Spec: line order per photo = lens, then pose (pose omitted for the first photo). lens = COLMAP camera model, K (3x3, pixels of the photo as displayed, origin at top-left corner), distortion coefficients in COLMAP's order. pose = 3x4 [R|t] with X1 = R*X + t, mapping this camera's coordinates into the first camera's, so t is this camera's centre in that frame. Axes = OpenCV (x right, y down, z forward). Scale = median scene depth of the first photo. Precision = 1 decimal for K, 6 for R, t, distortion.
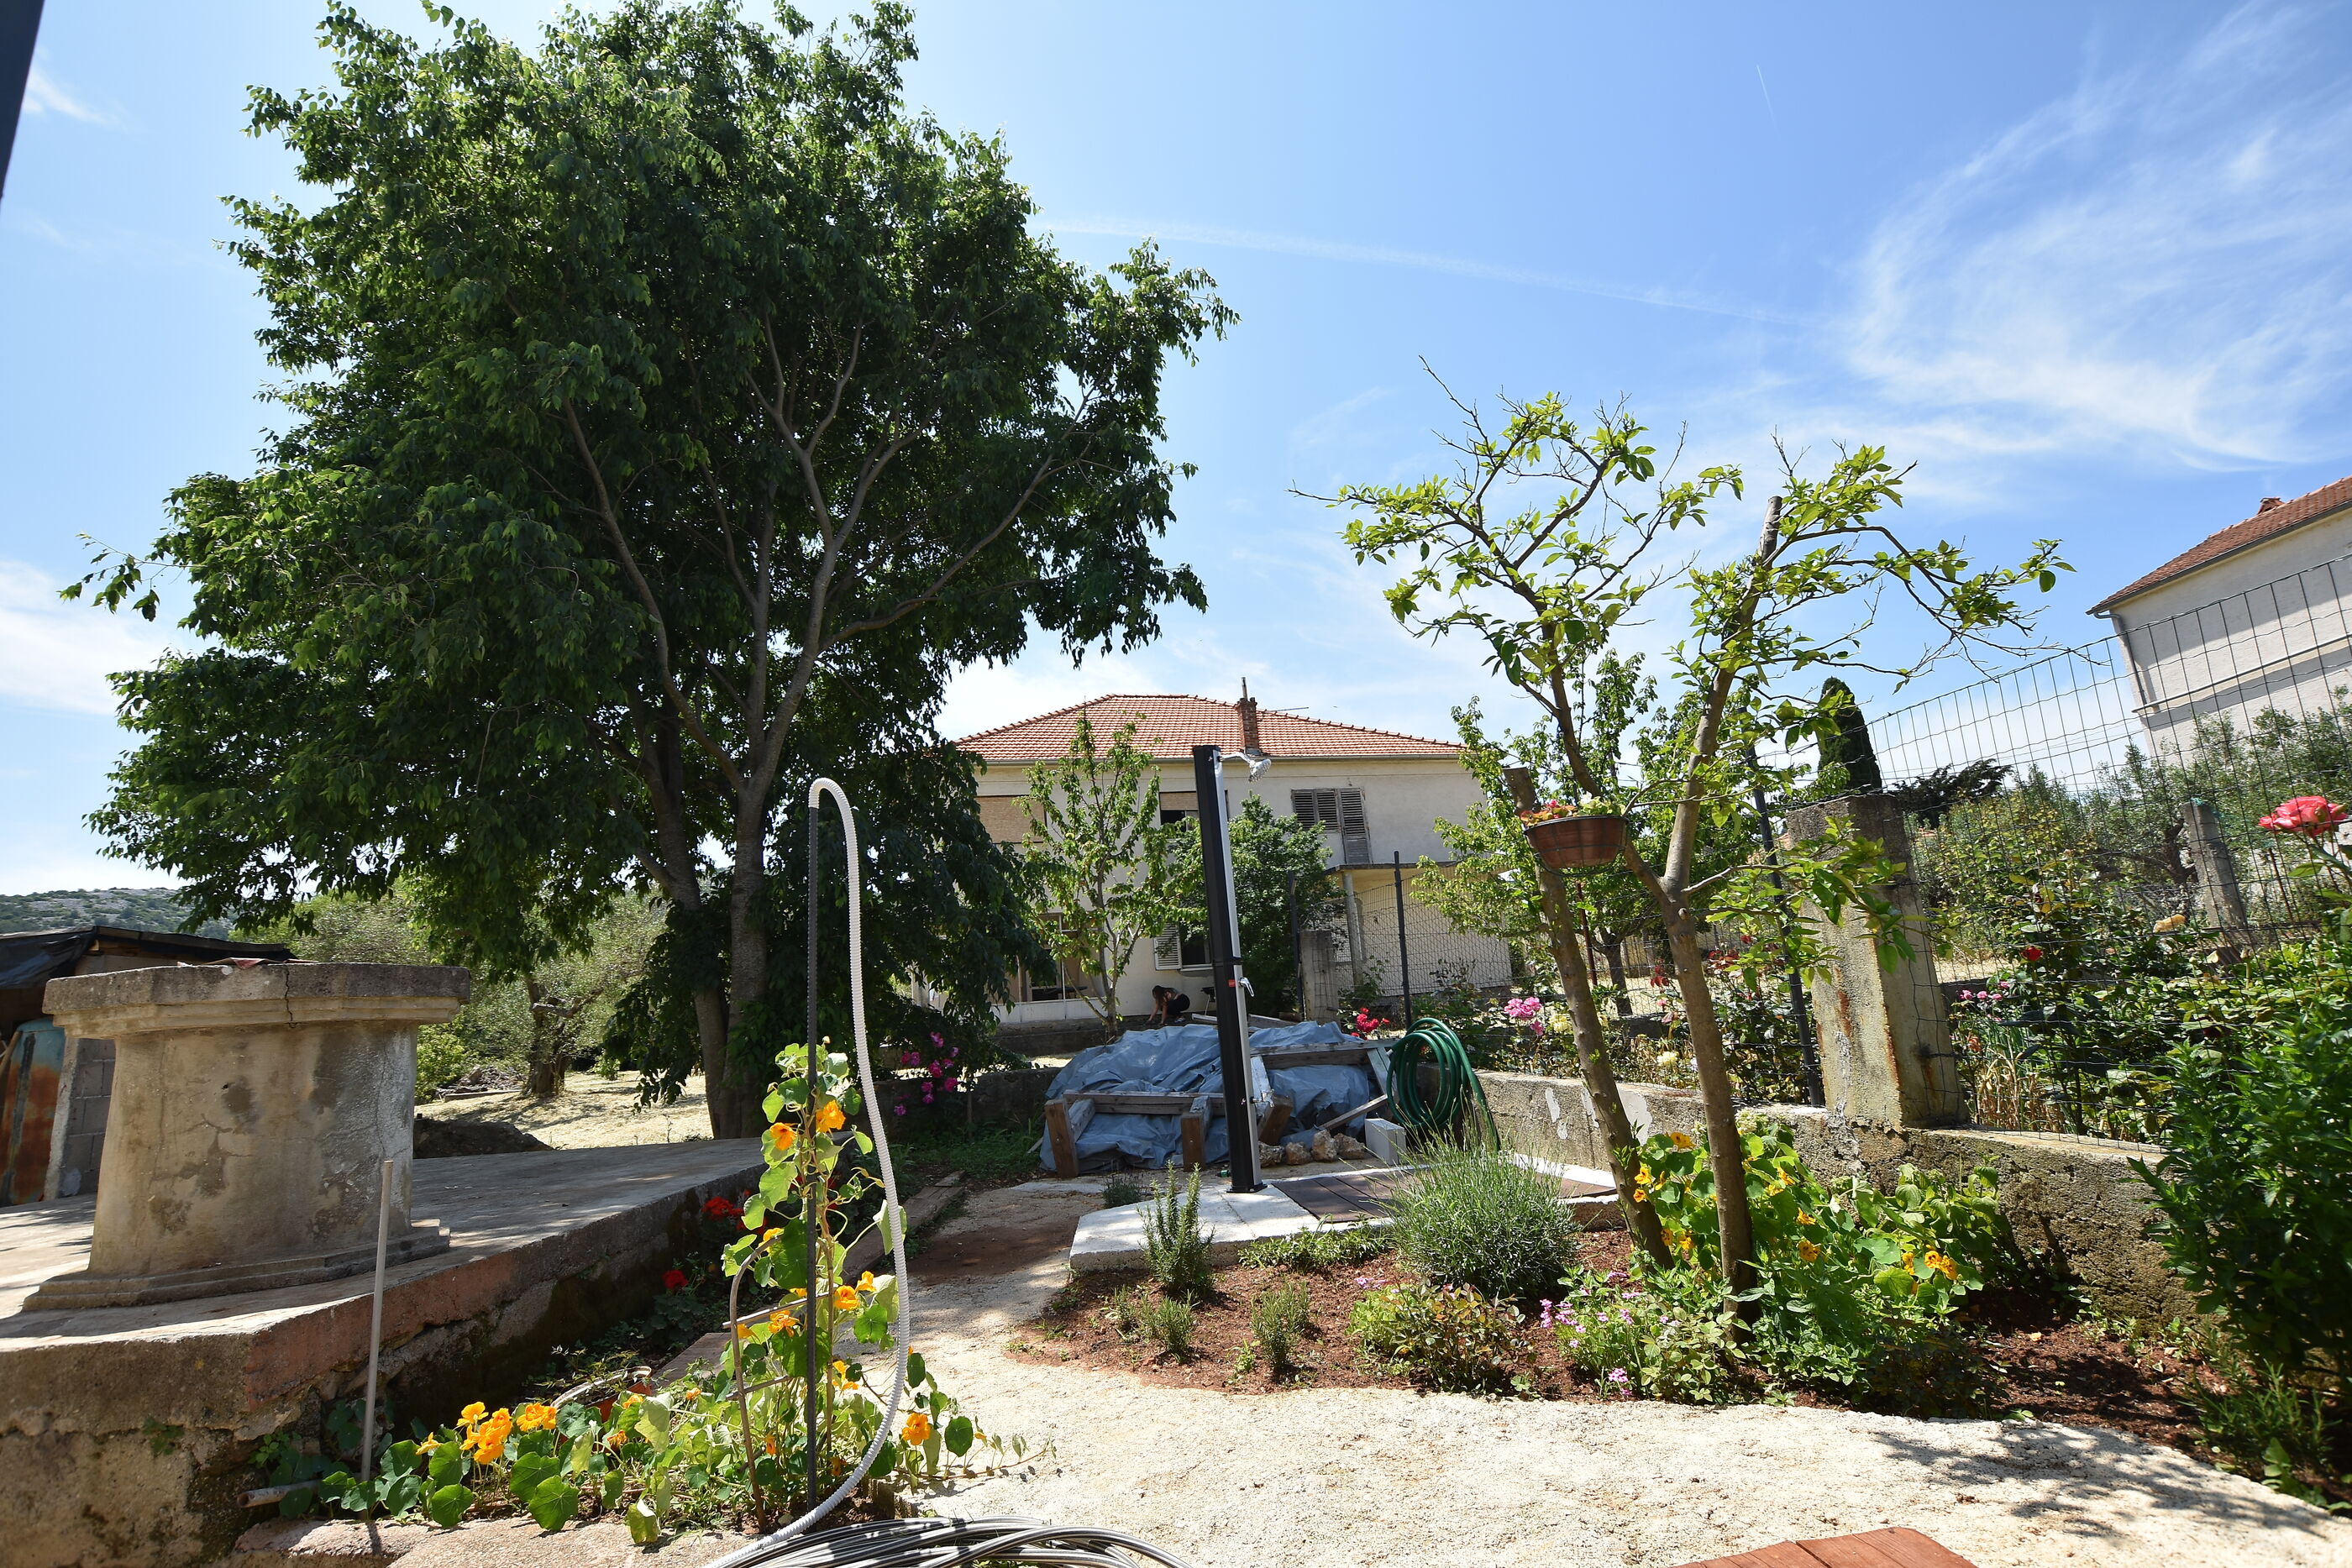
lens RADIAL K [[1044.6, 0, 1176.0], [0, 1044.6, 784.0], [0, 0, 1]] dist [-0.040997, 0.006943]
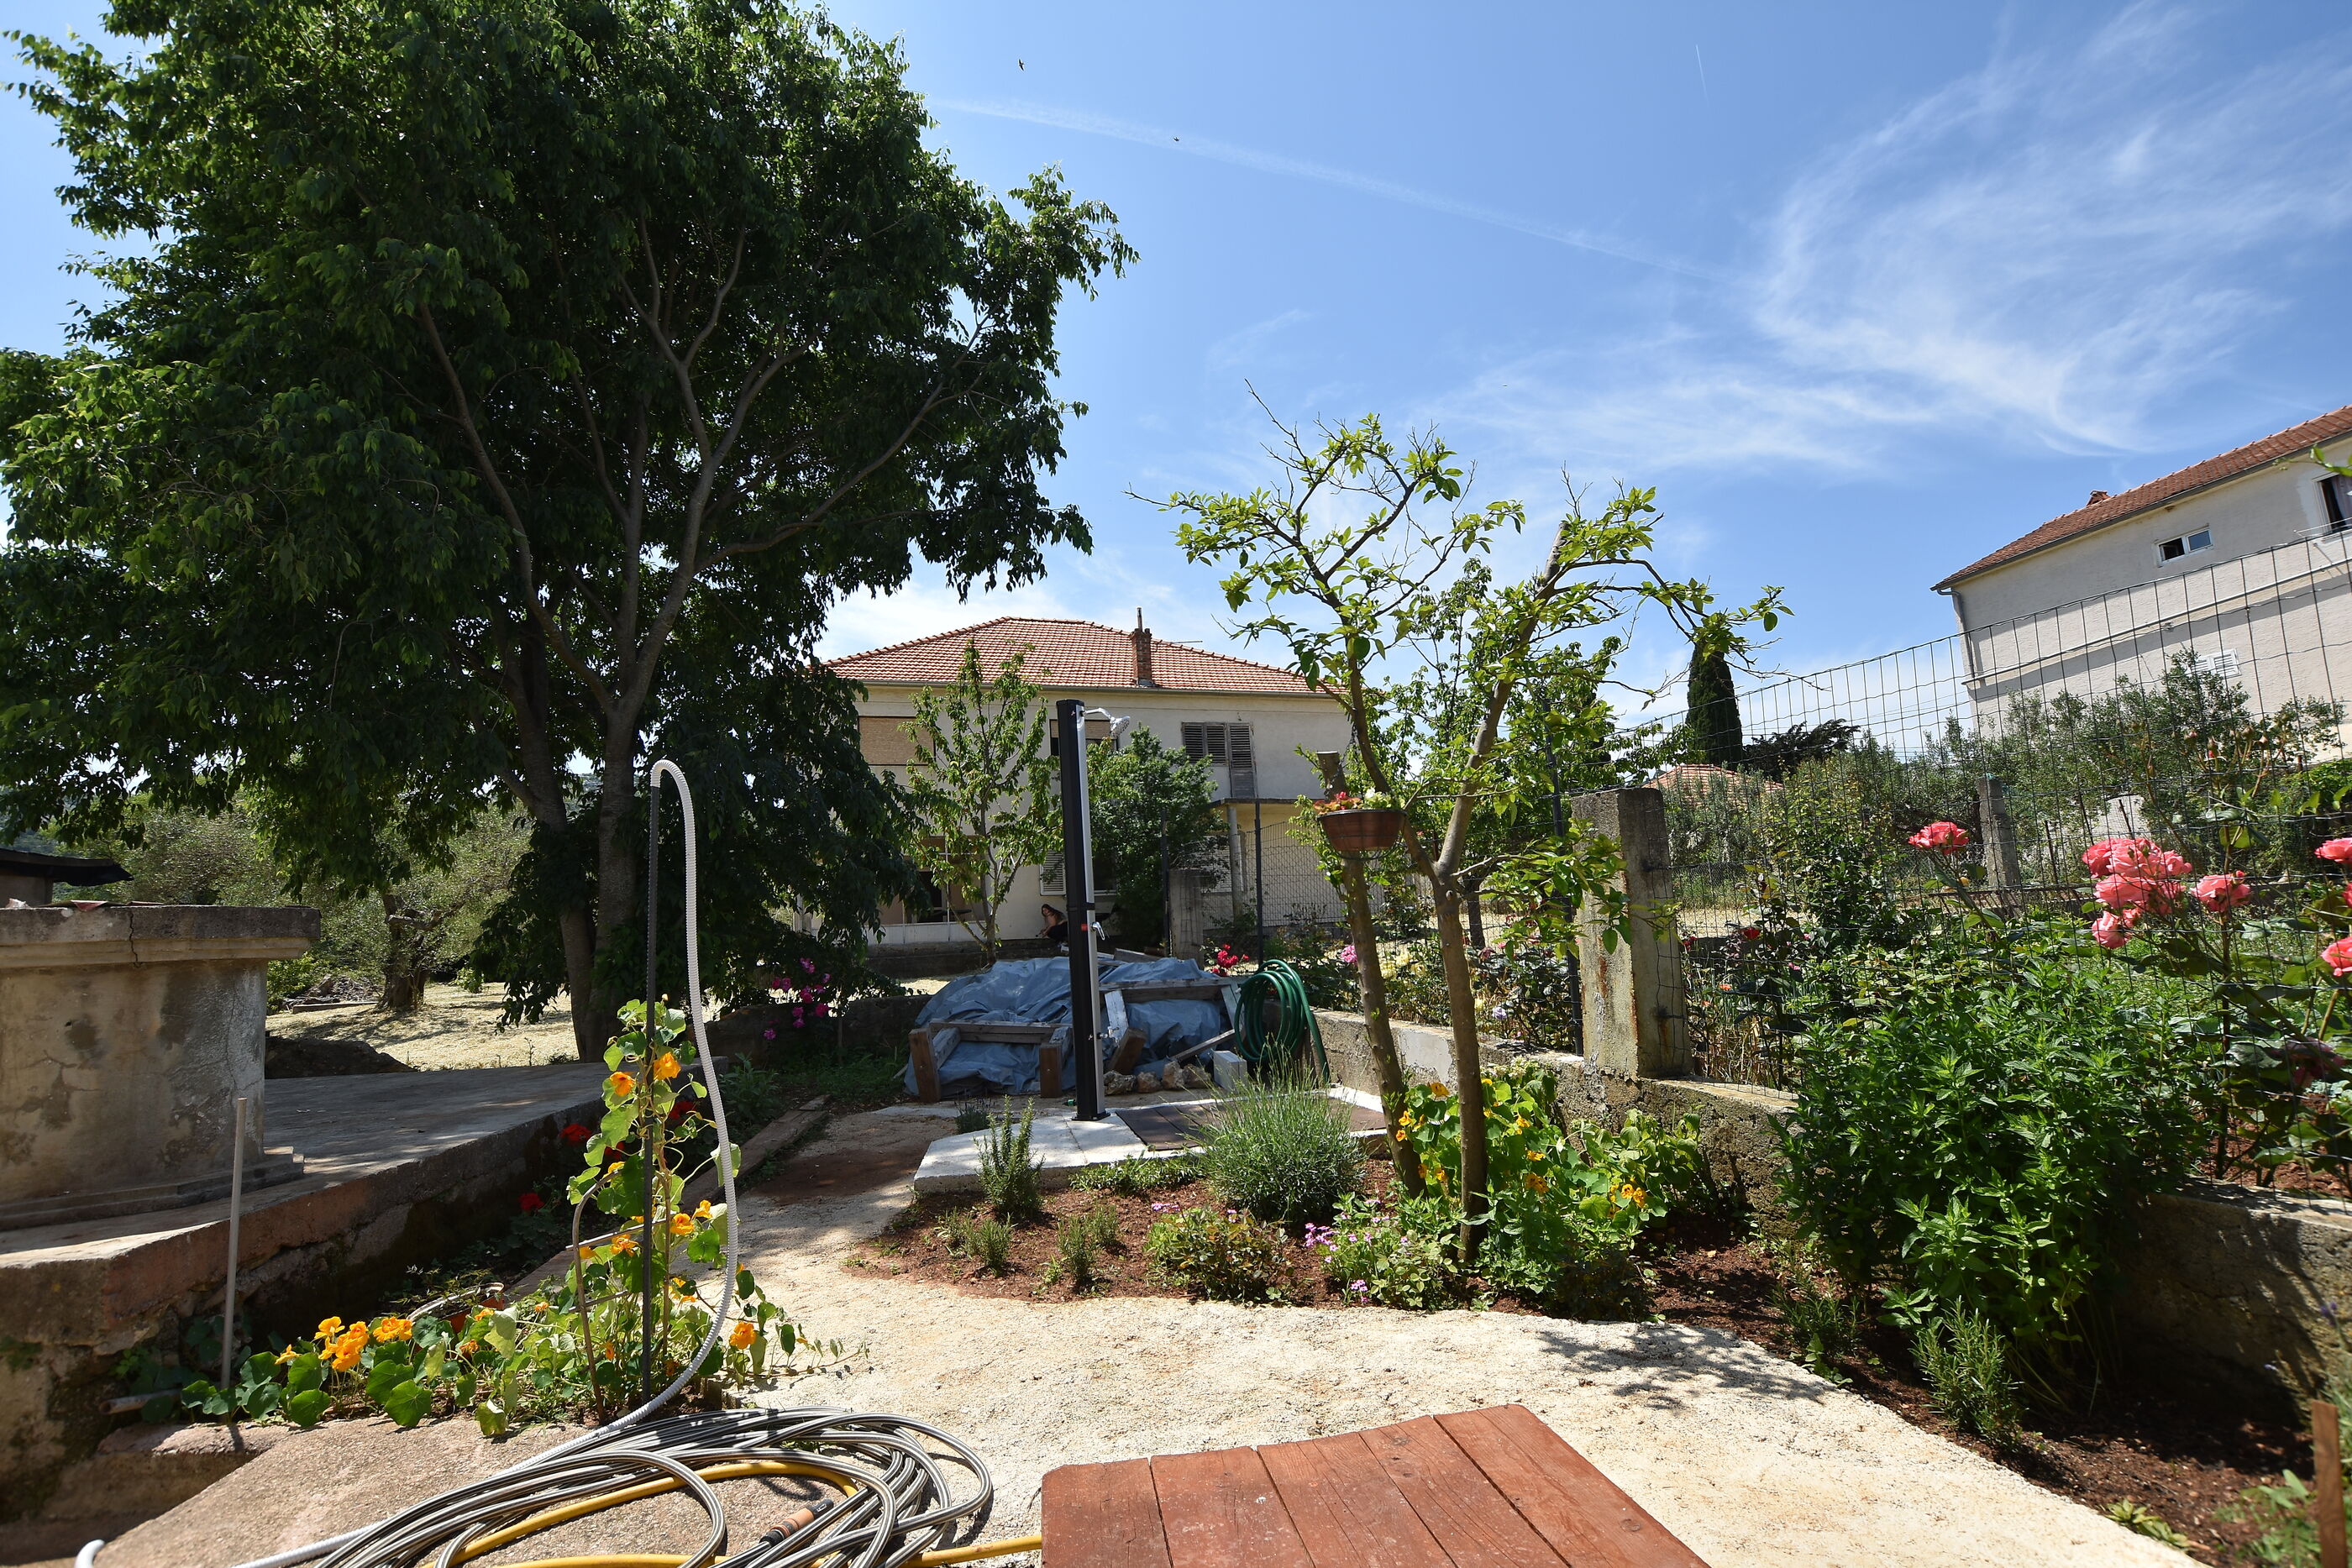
lens RADIAL K [[1044.6, 0, 1176.0], [0, 1044.6, 784.0], [0, 0, 1]] dist [-0.040997, 0.006943]
pose [[0.994409, 0.035385, 0.099493, 0.053316], [-0.042503, 0.996616, 0.070351, -0.049480], [-0.096667, -0.074186, 0.992548, -0.079532]]
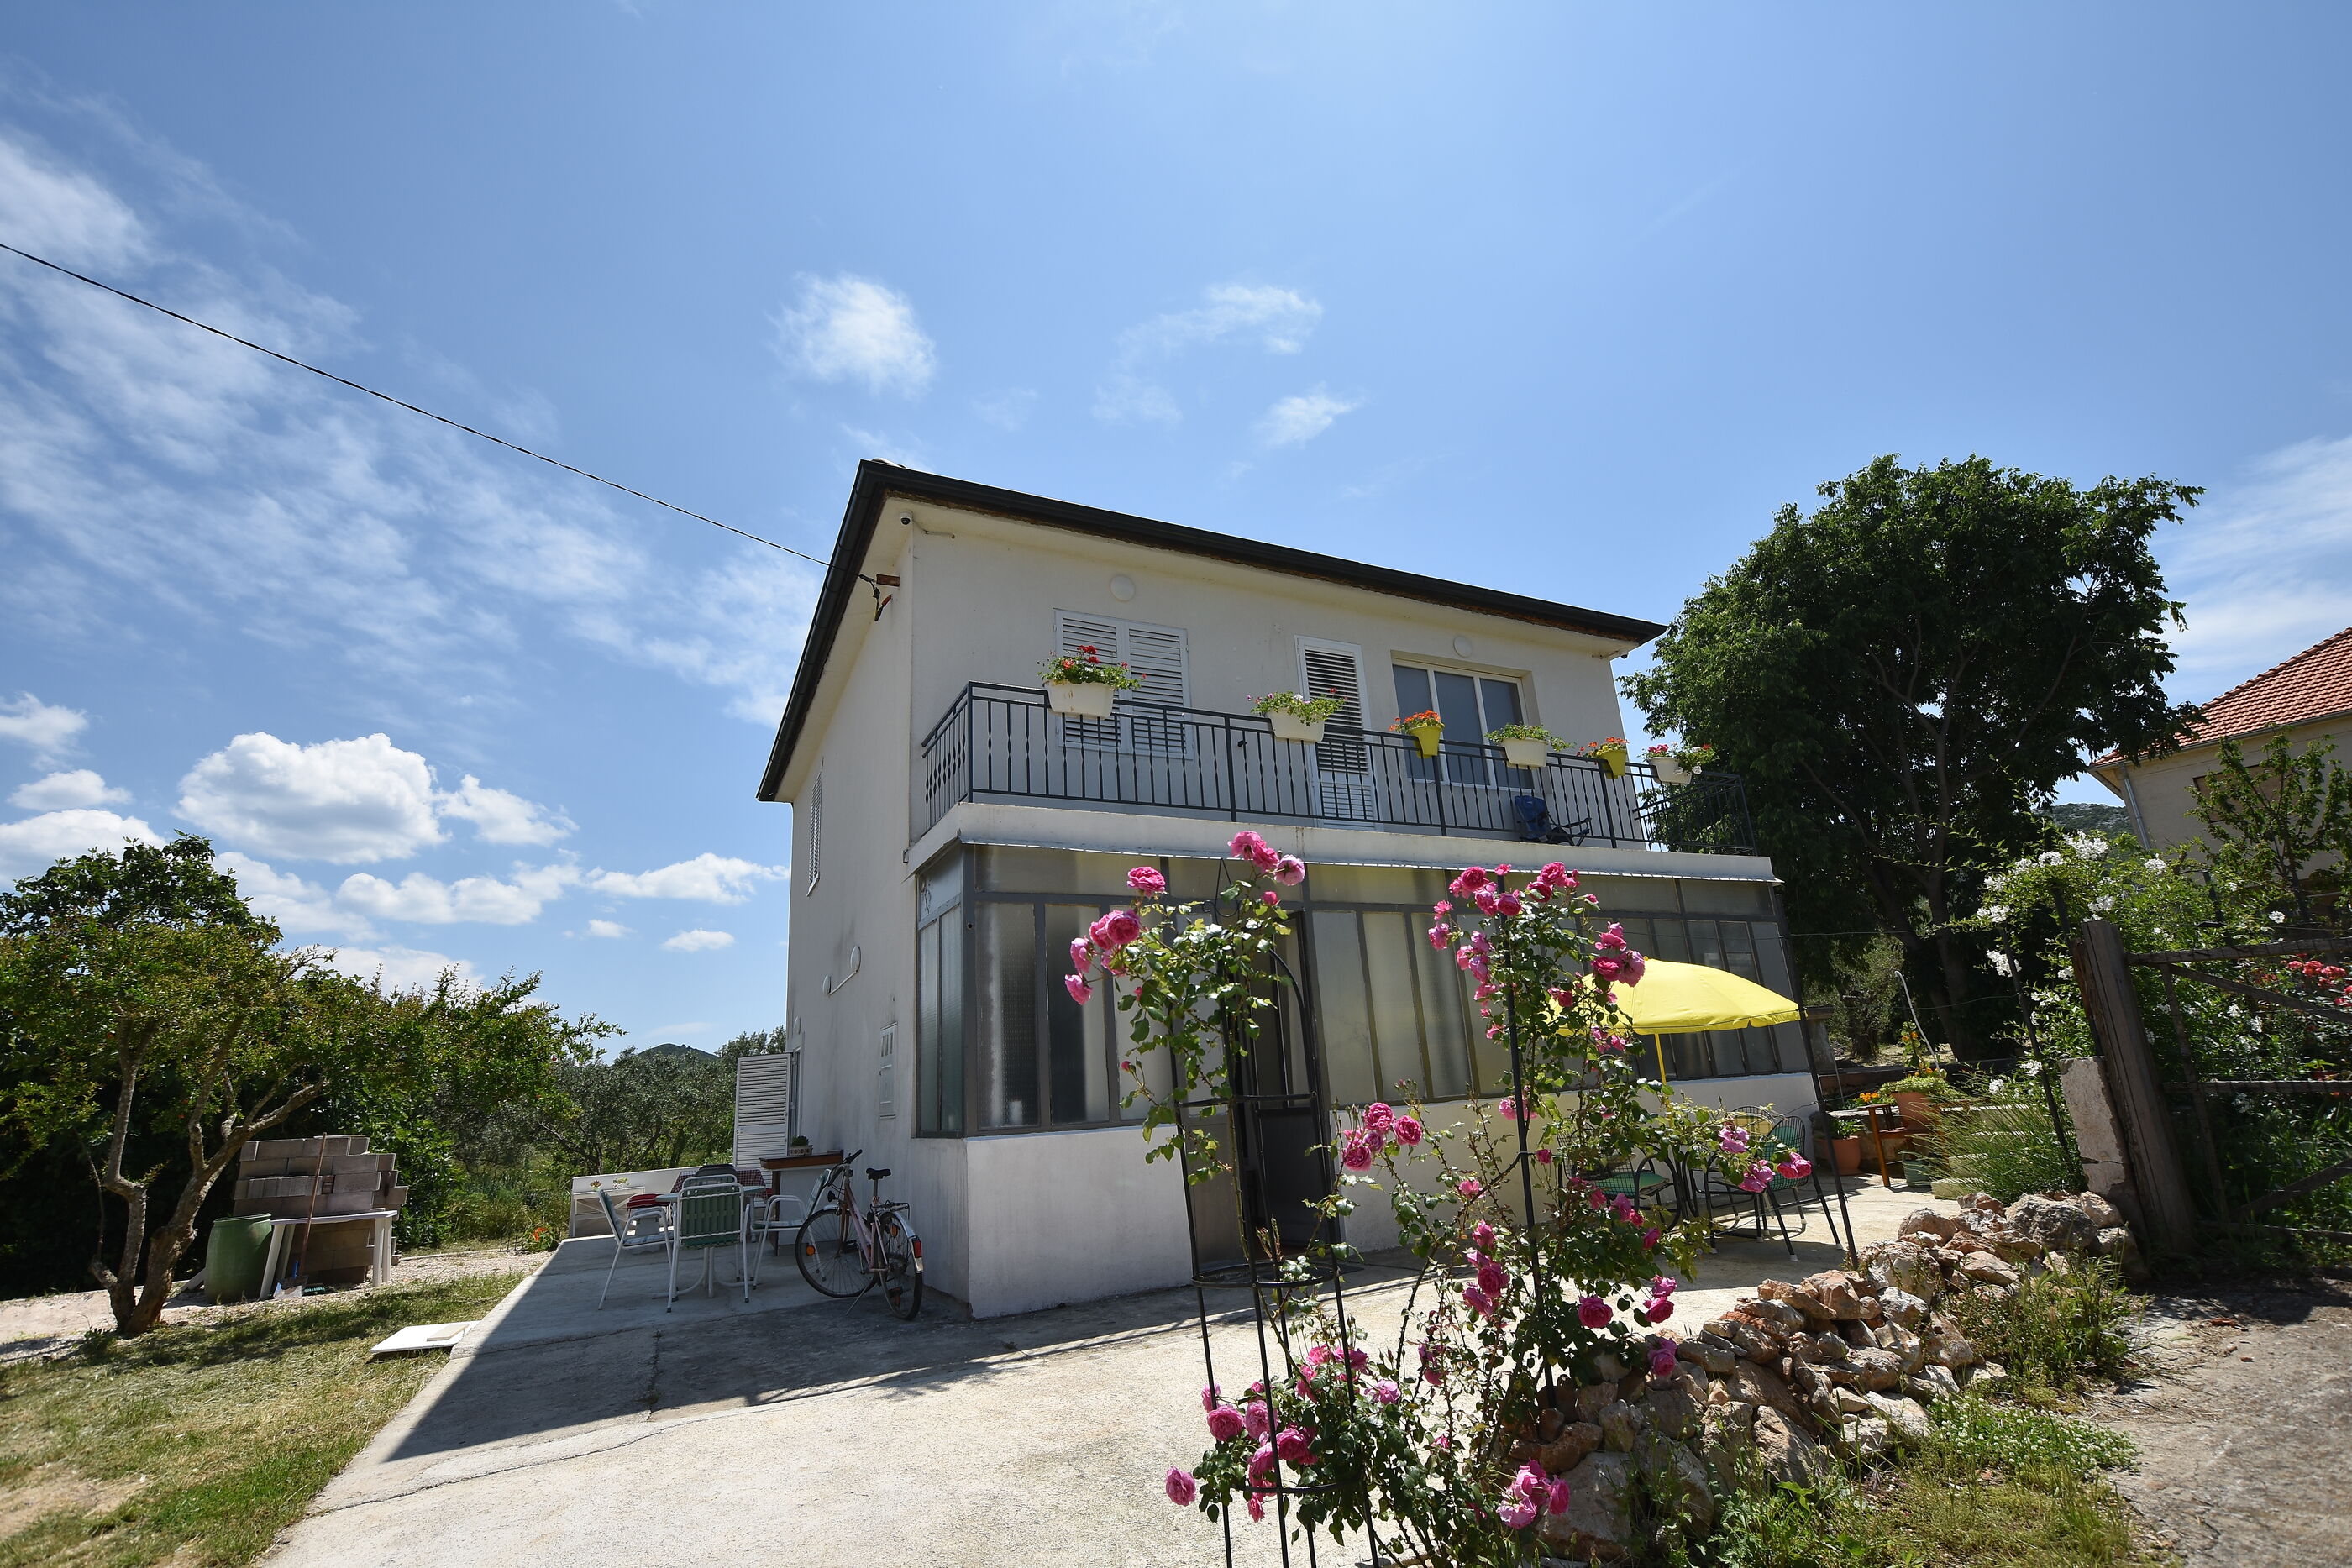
lens RADIAL K [[996.1, 0, 1176.0], [0, 996.1, 784.0], [0, 0, 1]] dist [-0.052351, -0.000085]
pose [[0.418218, -0.205035, -0.884903, 1.665901], [0.210497, 0.969549, -0.125163, -0.668890], [0.883620, -0.133923, 0.448642, -2.668484]]
